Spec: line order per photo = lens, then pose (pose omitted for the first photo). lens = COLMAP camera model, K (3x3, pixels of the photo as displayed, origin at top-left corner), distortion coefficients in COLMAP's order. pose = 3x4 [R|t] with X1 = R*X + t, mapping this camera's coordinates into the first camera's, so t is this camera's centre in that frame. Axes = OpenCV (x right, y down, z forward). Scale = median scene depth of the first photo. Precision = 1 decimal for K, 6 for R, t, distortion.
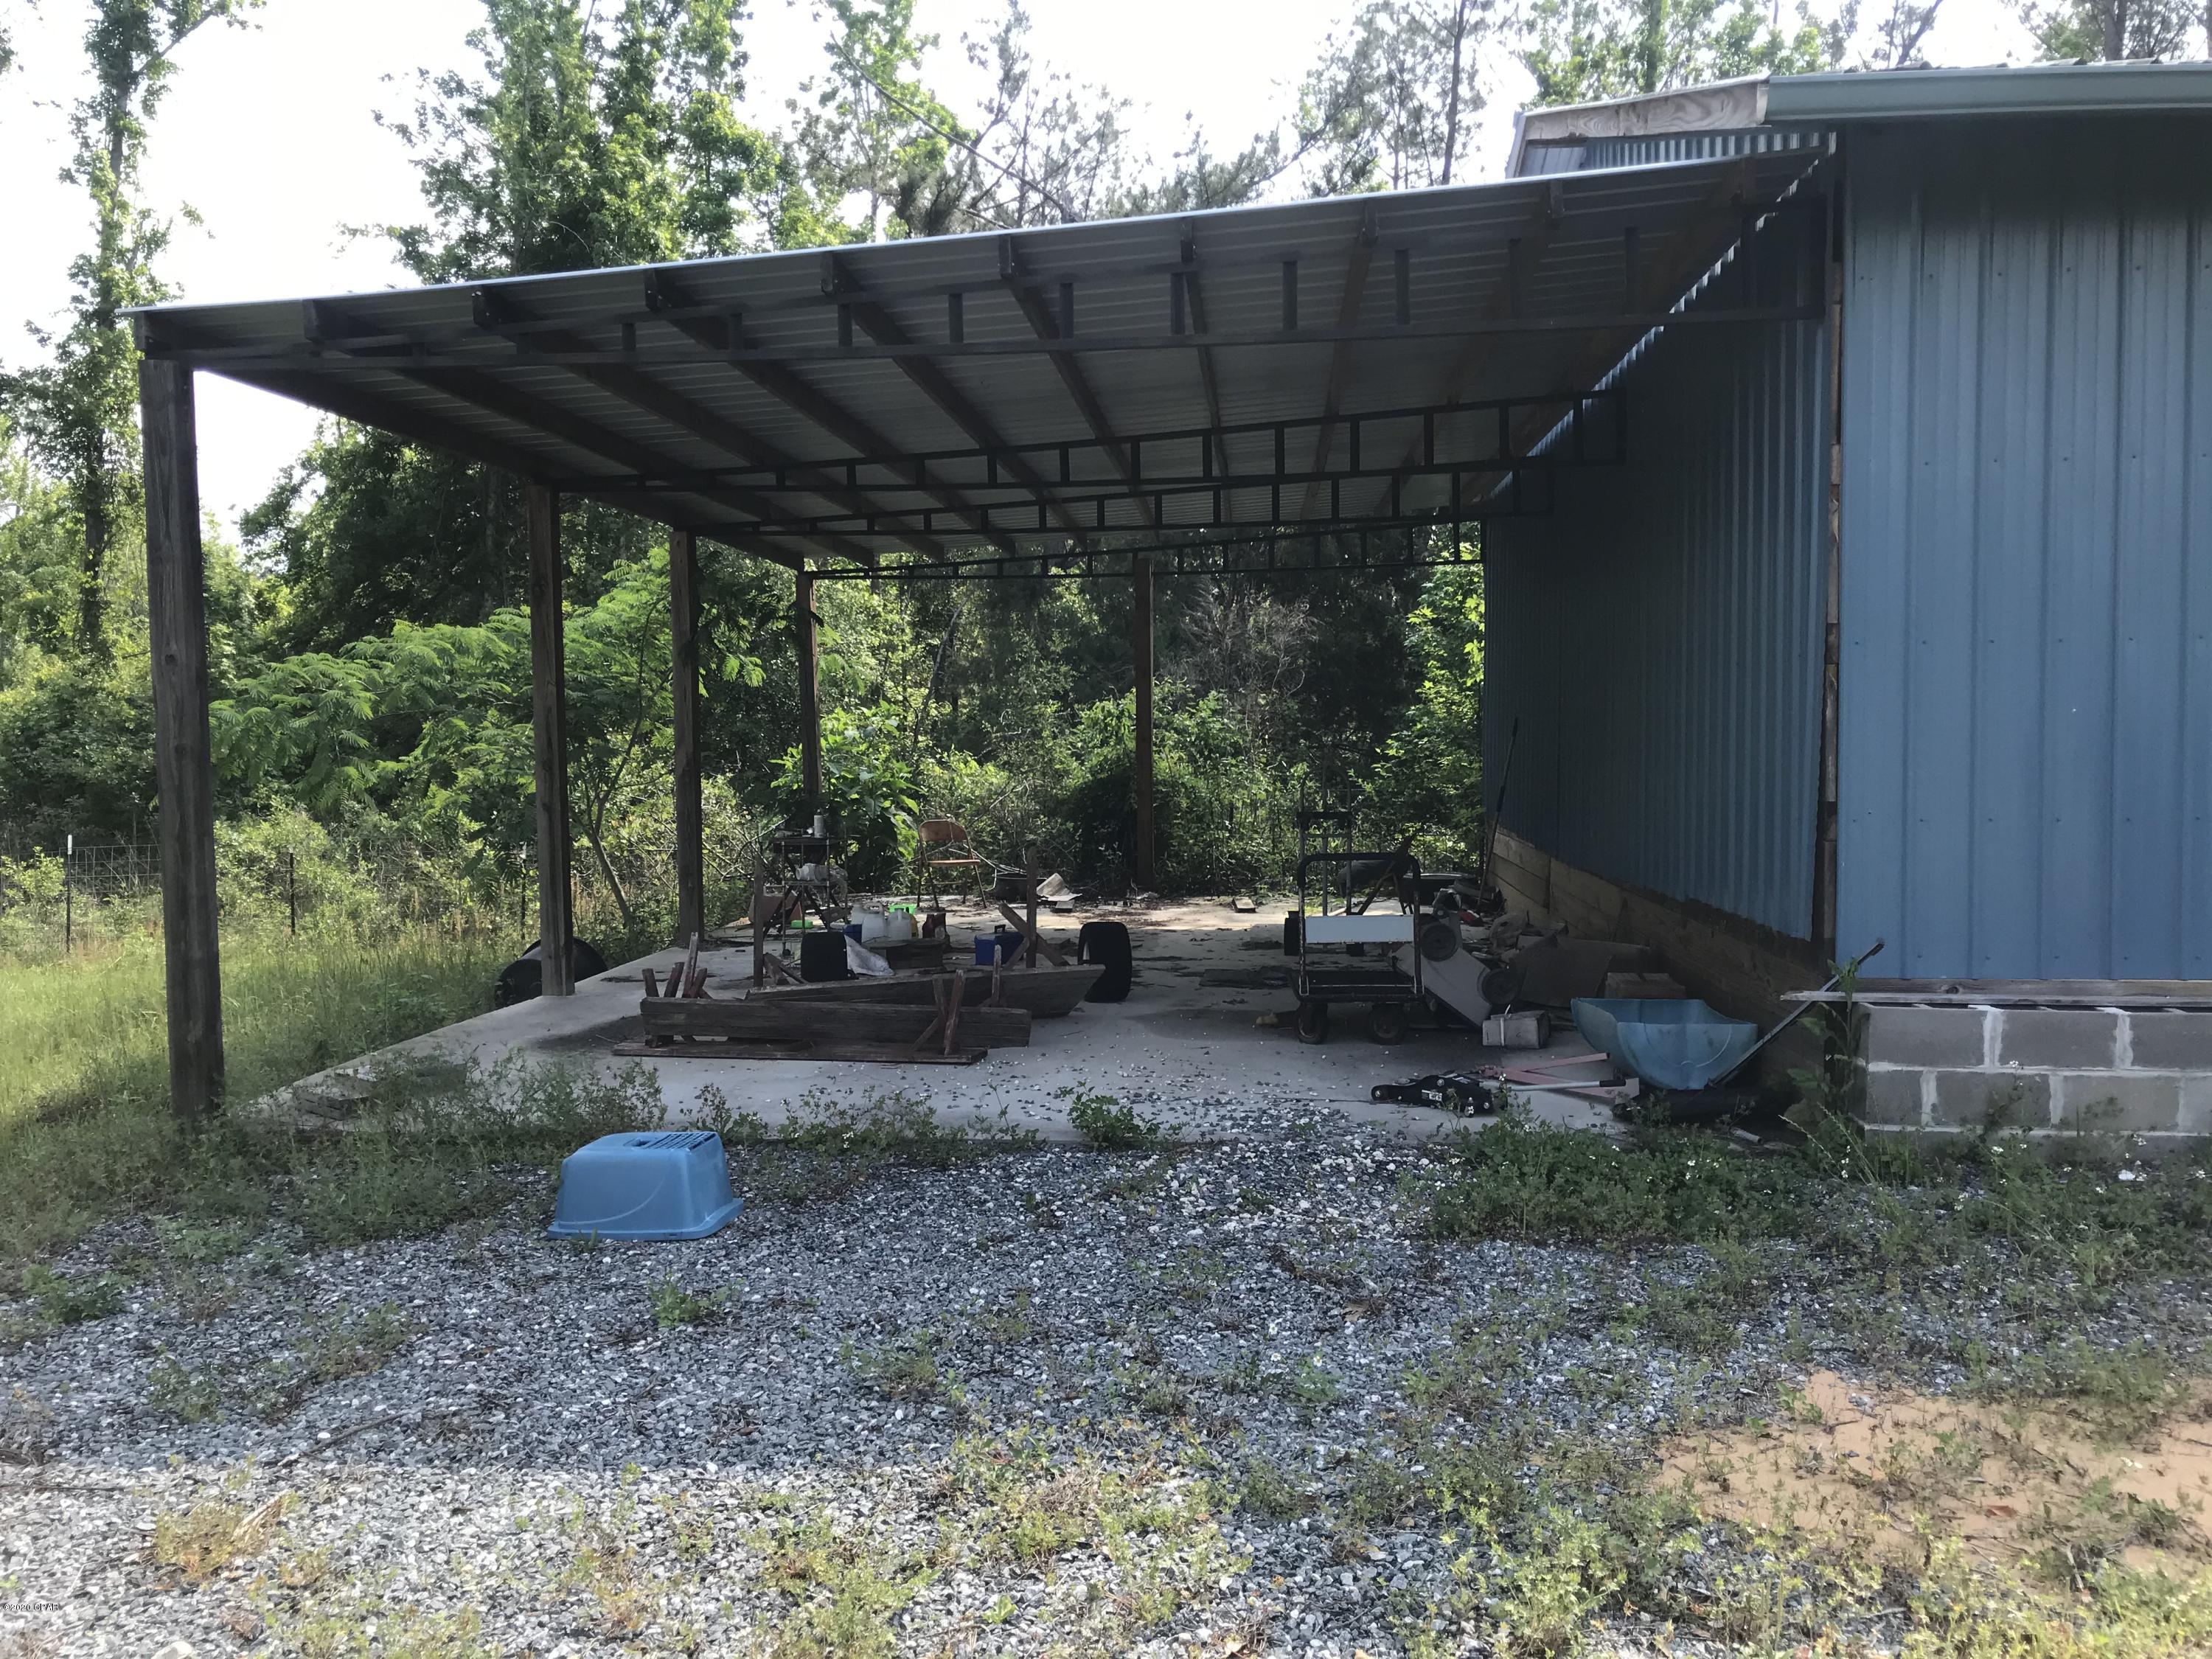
lens RADIAL K [[1817.9, 0, 1101.2], [0, 1817.9, 821.7], [0, 0, 1]] dist [0.059246, -0.082307]
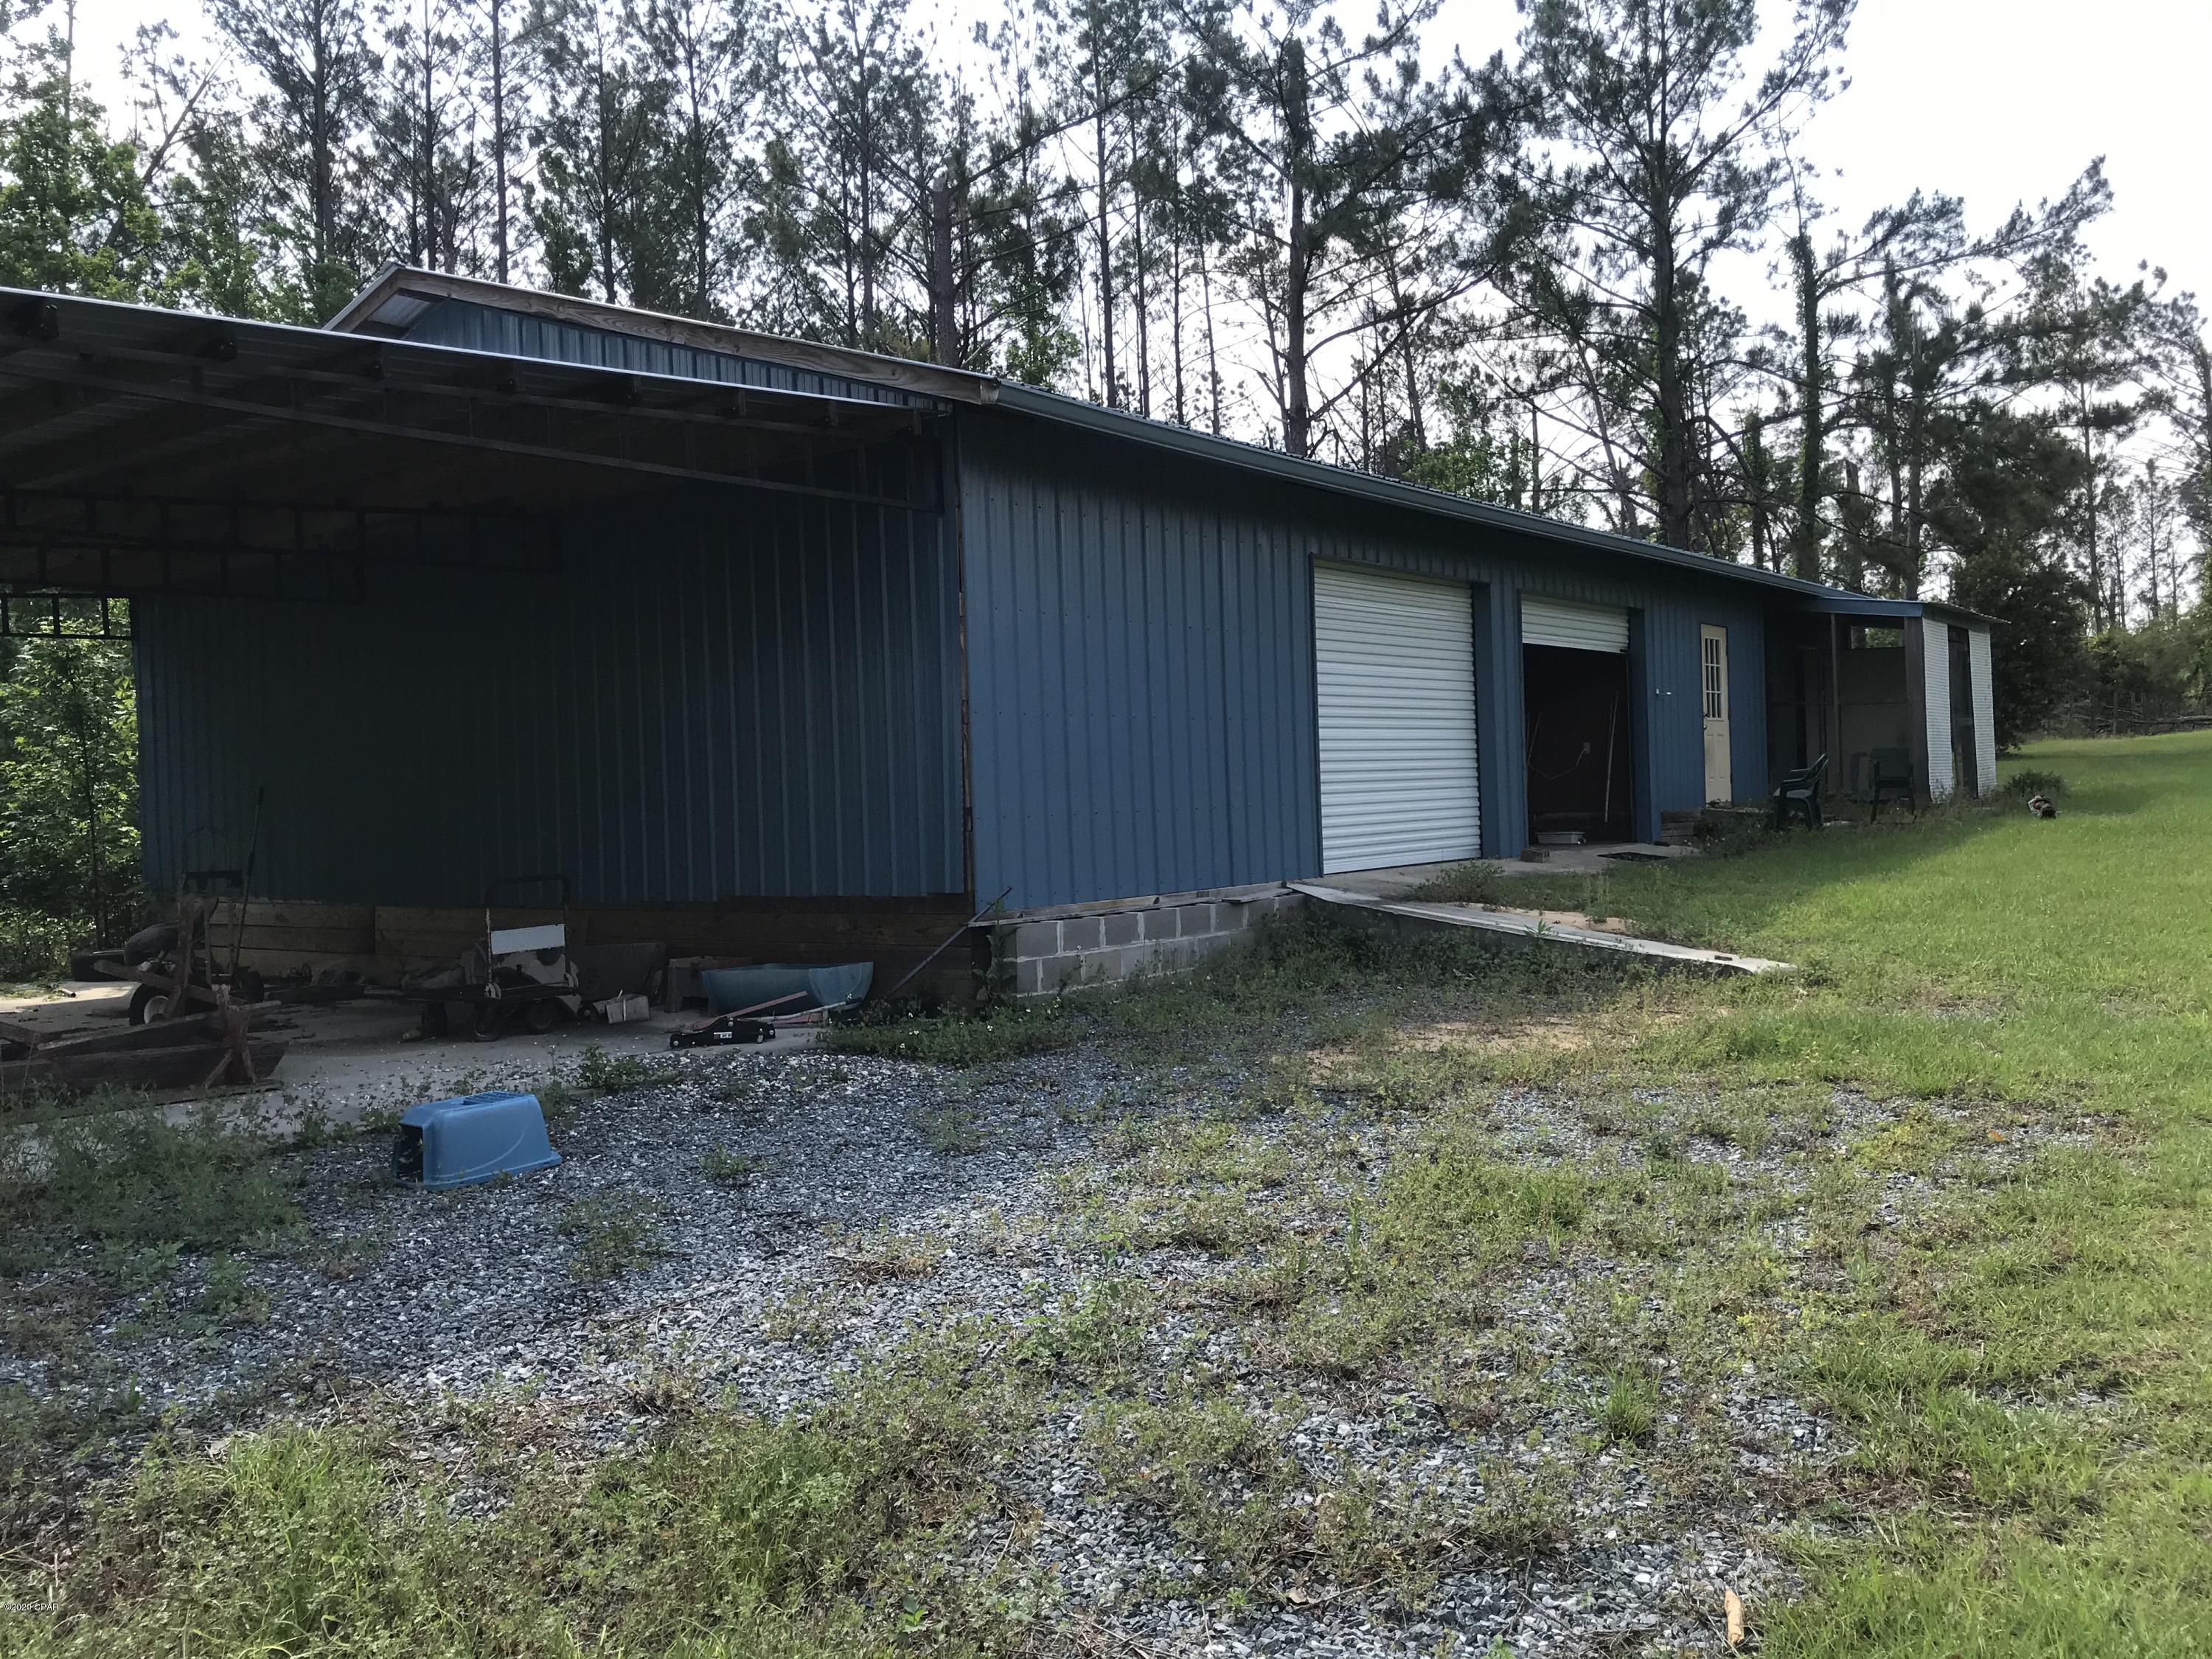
lens RADIAL K [[1817.9, 0, 1107.0], [0, 1817.9, 832.3], [0, 0, 1]] dist [0.059246, -0.082307]
pose [[0.512601, -0.027624, 0.858182, -0.950966], [0.063787, 0.997946, -0.005978, 0.029128], [-0.856254, 0.057805, 0.513310, 0.054816]]
